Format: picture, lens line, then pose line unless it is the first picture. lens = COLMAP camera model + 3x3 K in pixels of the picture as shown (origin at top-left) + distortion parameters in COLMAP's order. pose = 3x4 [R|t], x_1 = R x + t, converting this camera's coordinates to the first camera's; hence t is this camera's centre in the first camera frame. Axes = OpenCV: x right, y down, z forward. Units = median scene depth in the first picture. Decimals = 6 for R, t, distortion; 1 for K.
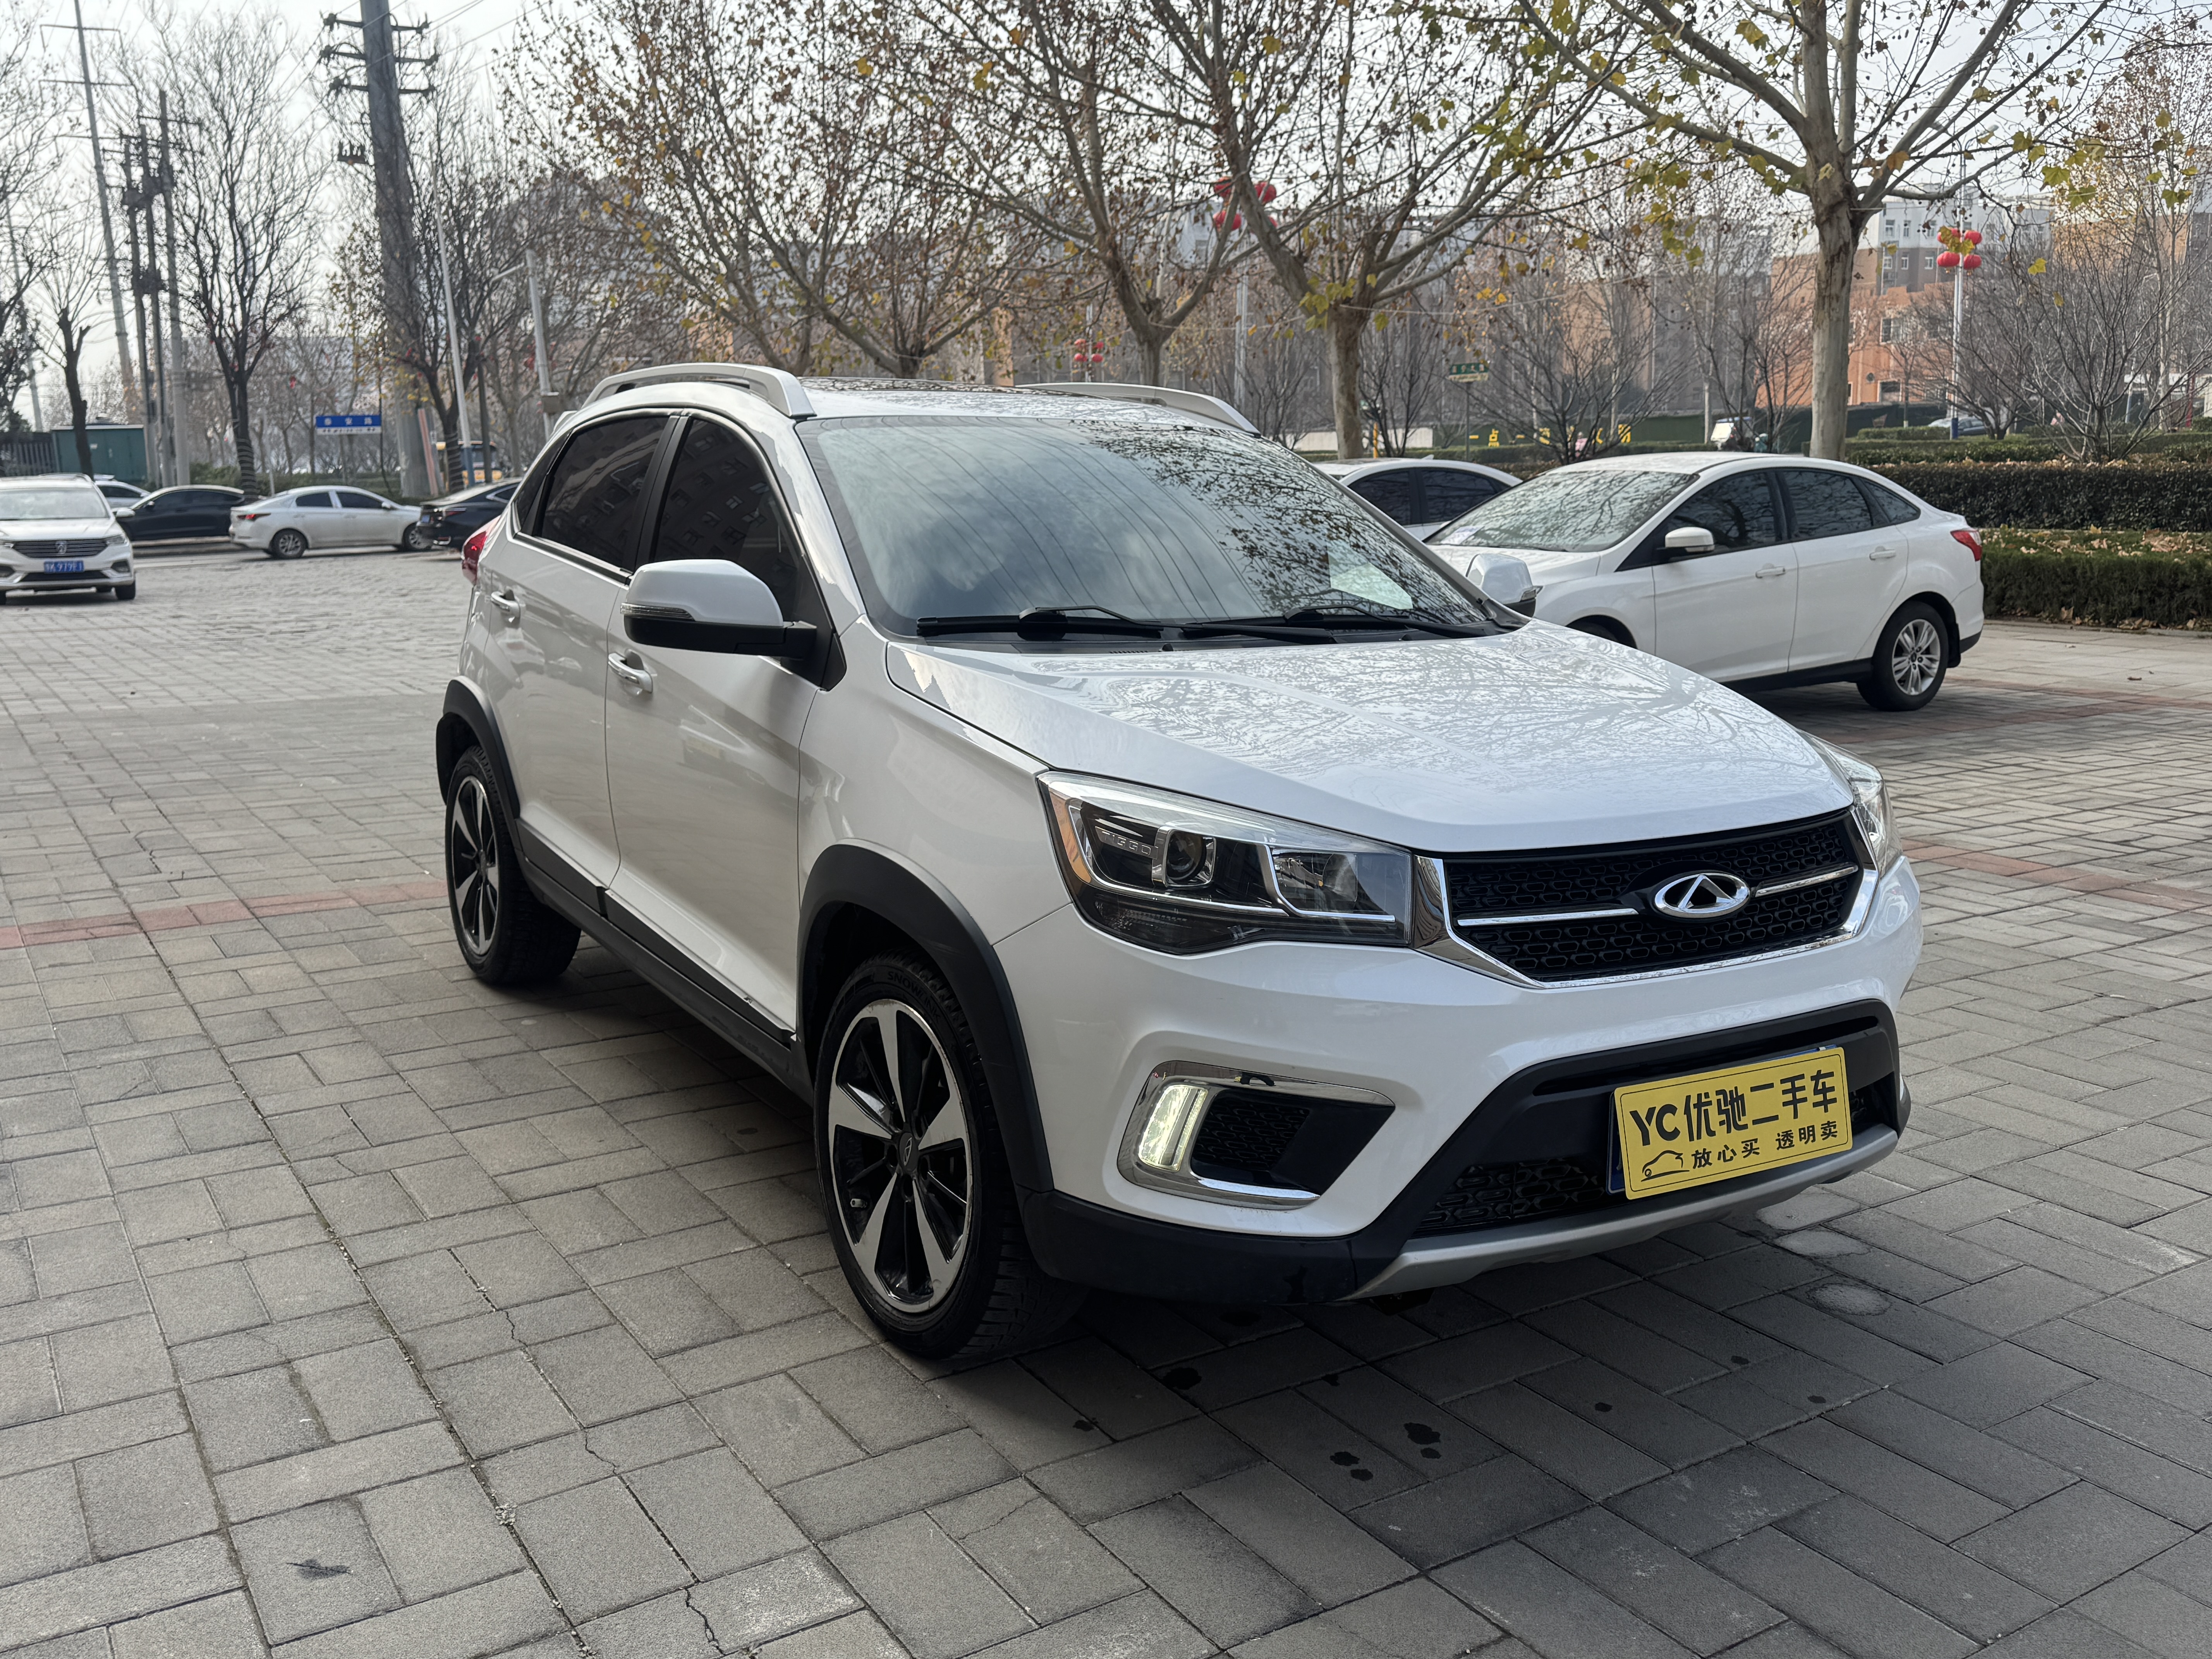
lens RADIAL K [[1888.7, 0, 1103.8], [0, 1888.7, 814.1], [0, 0, 1]] dist [0.128850, -0.229629]
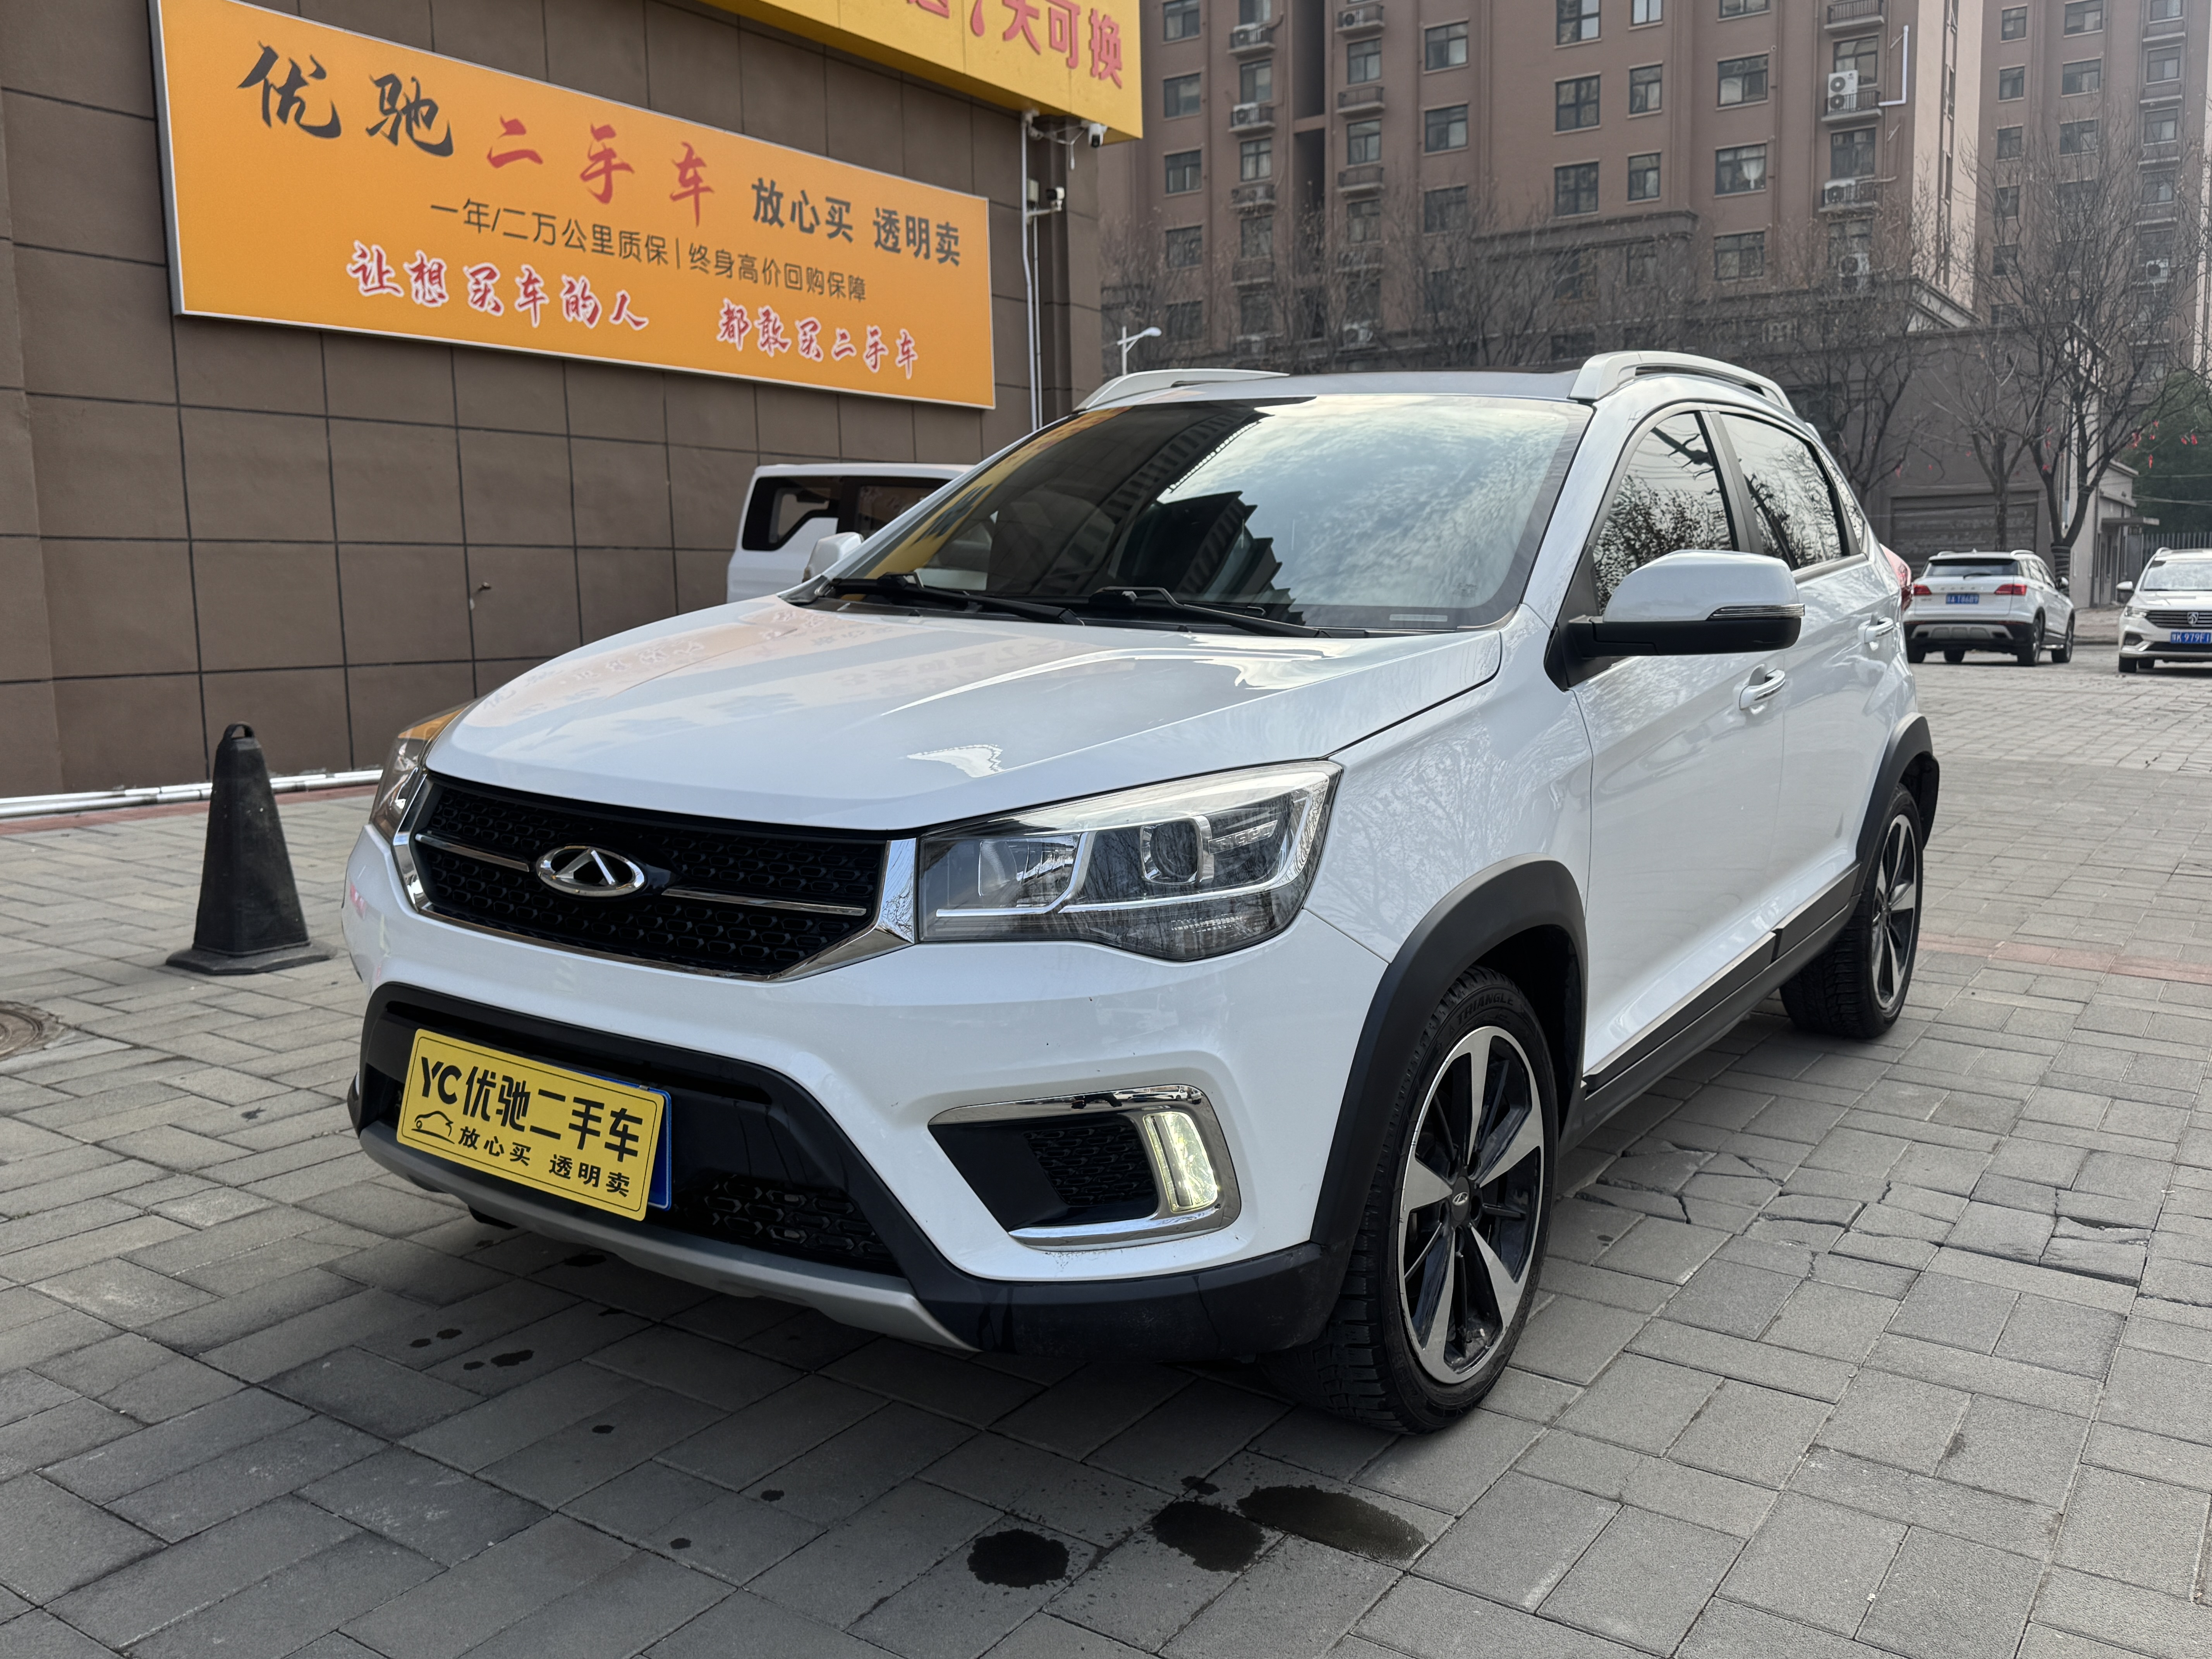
lens RADIAL K [[1860.6, 0, 1106.0], [0, 1860.6, 829.5], [0, 0, 1]] dist [0.201714, -0.387625]
pose [[0.411545, 0.139940, -0.900582, 1.197840], [-0.171143, 0.982429, 0.074449, -0.082984], [0.895177, 0.123489, 0.428263, 0.835557]]
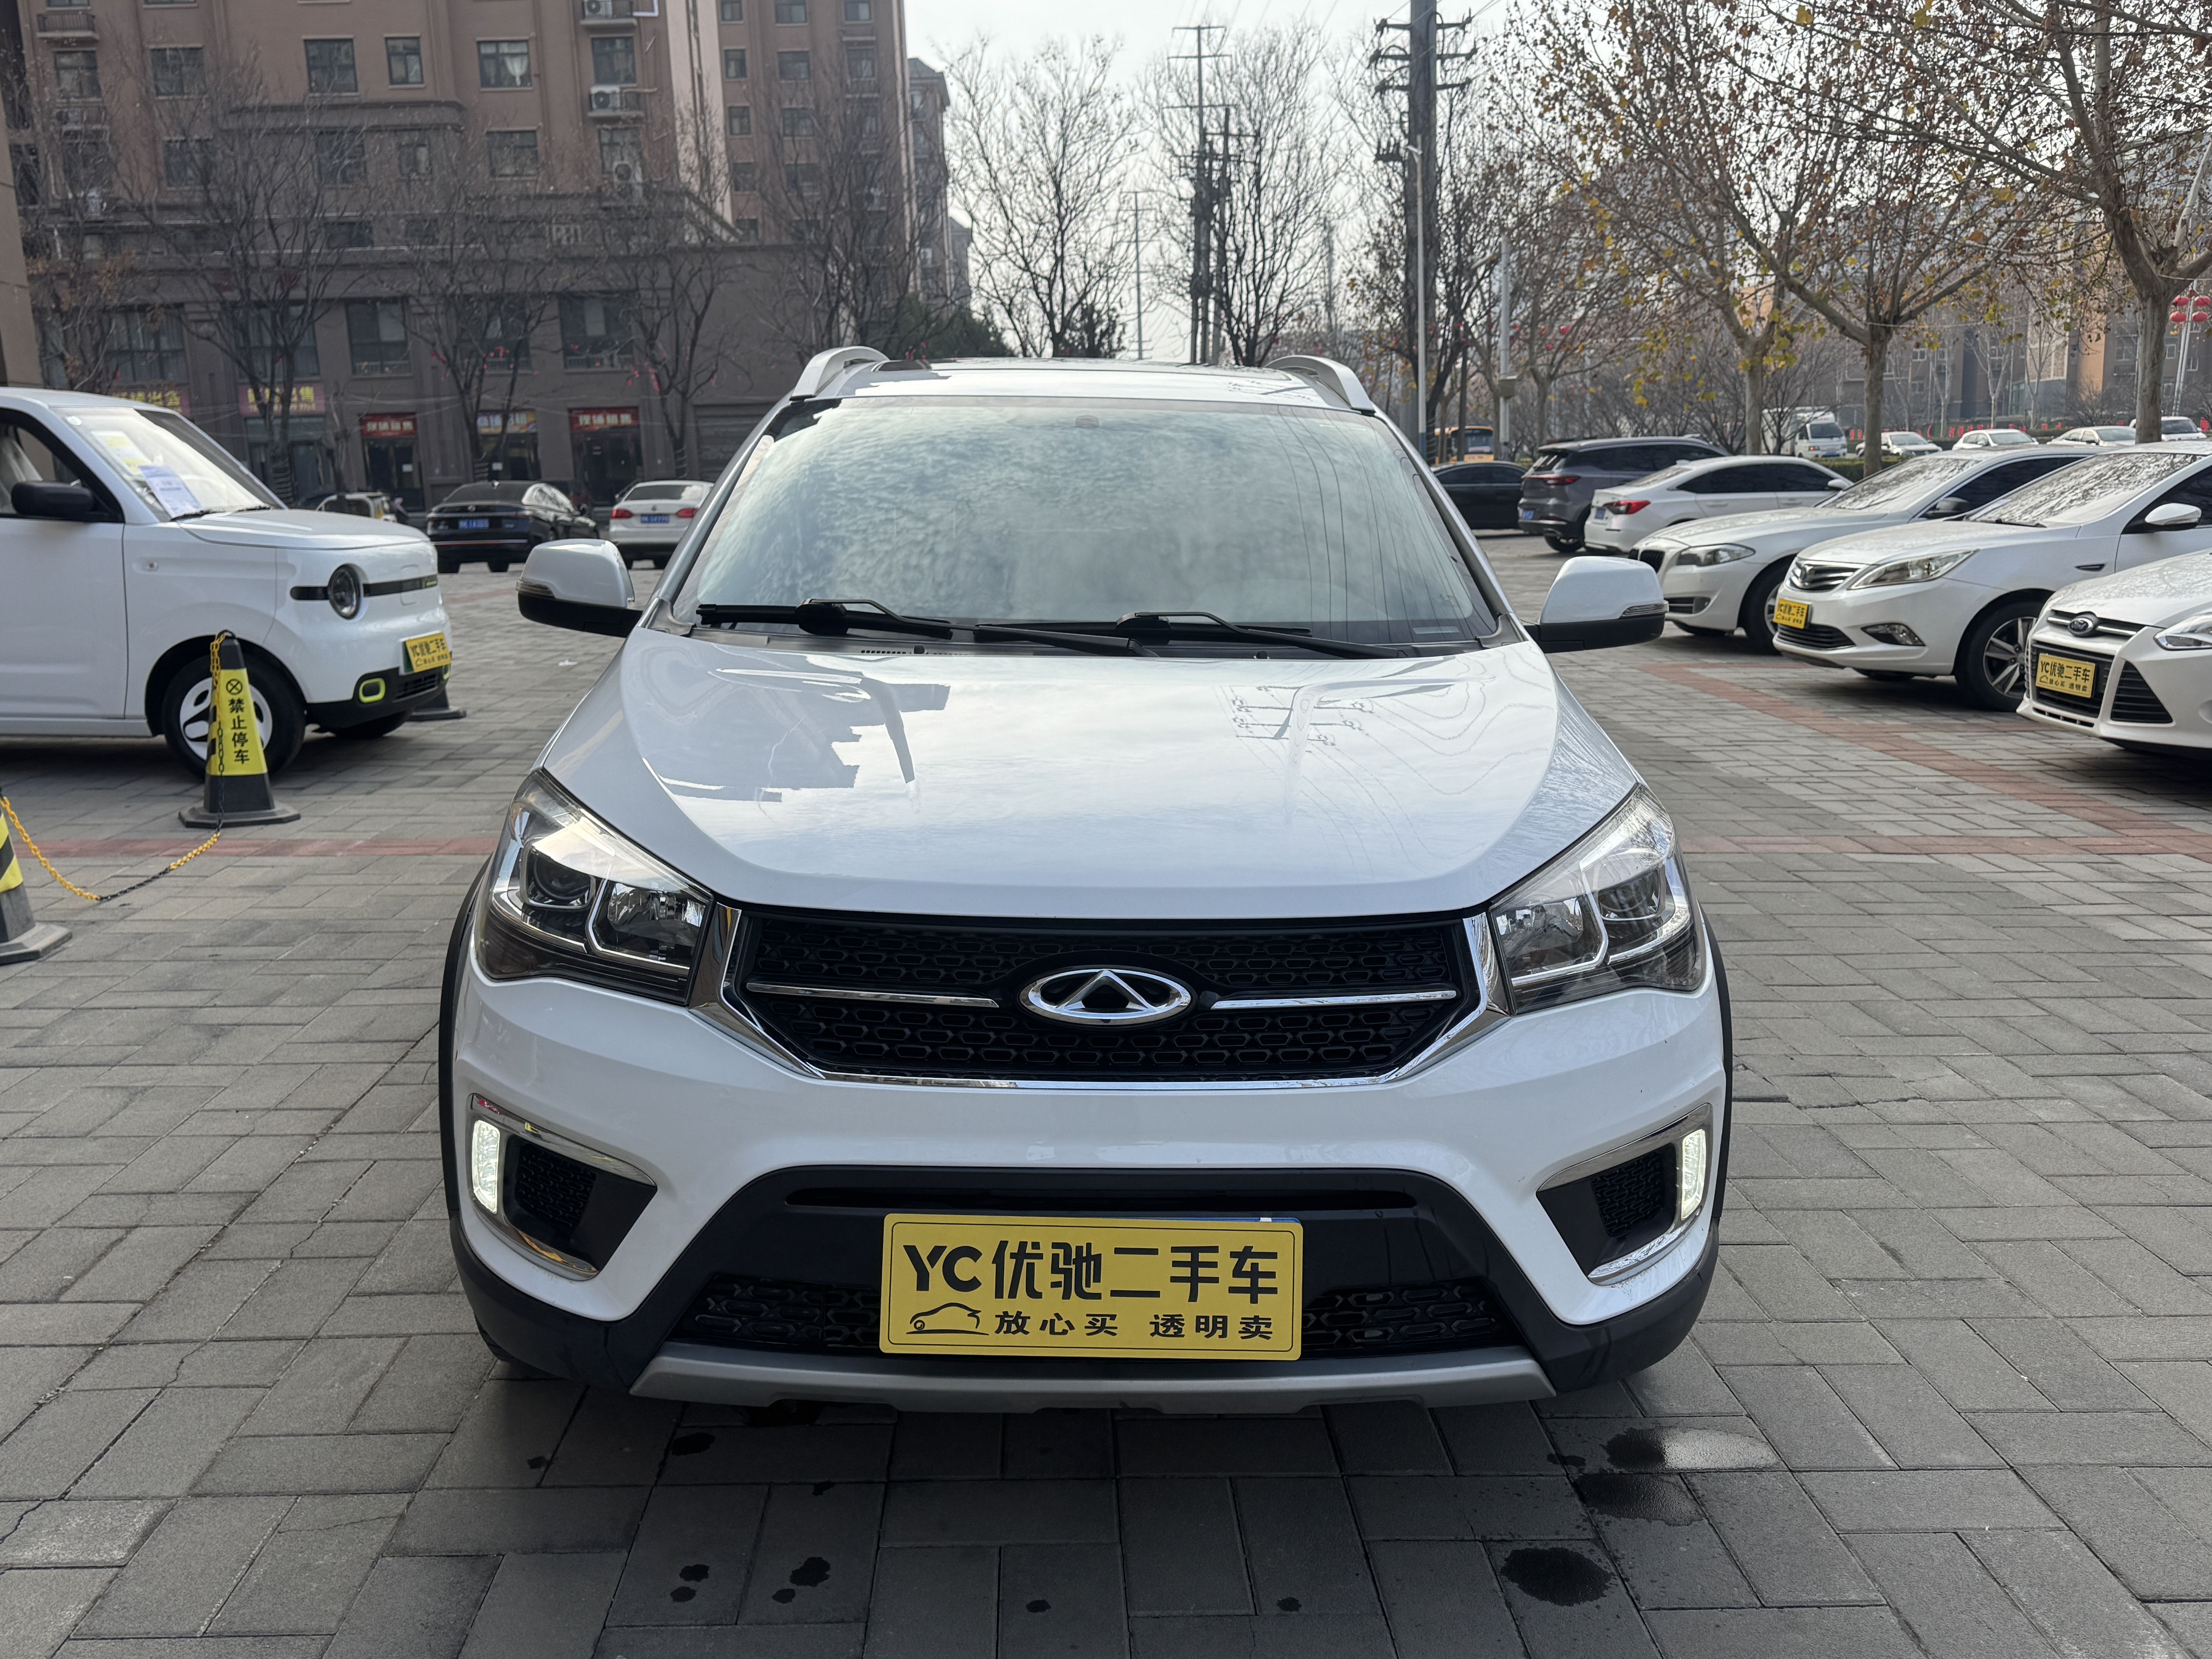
lens RADIAL K [[1888.7, 0, 1103.8], [0, 1888.7, 814.1], [0, 0, 1]] dist [0.128850, -0.229629]
pose [[0.864585, 0.096373, -0.493157, 0.691962], [-0.091734, 0.995214, 0.033662, -0.059045], [0.494041, 0.016136, 0.869289, 0.314899]]
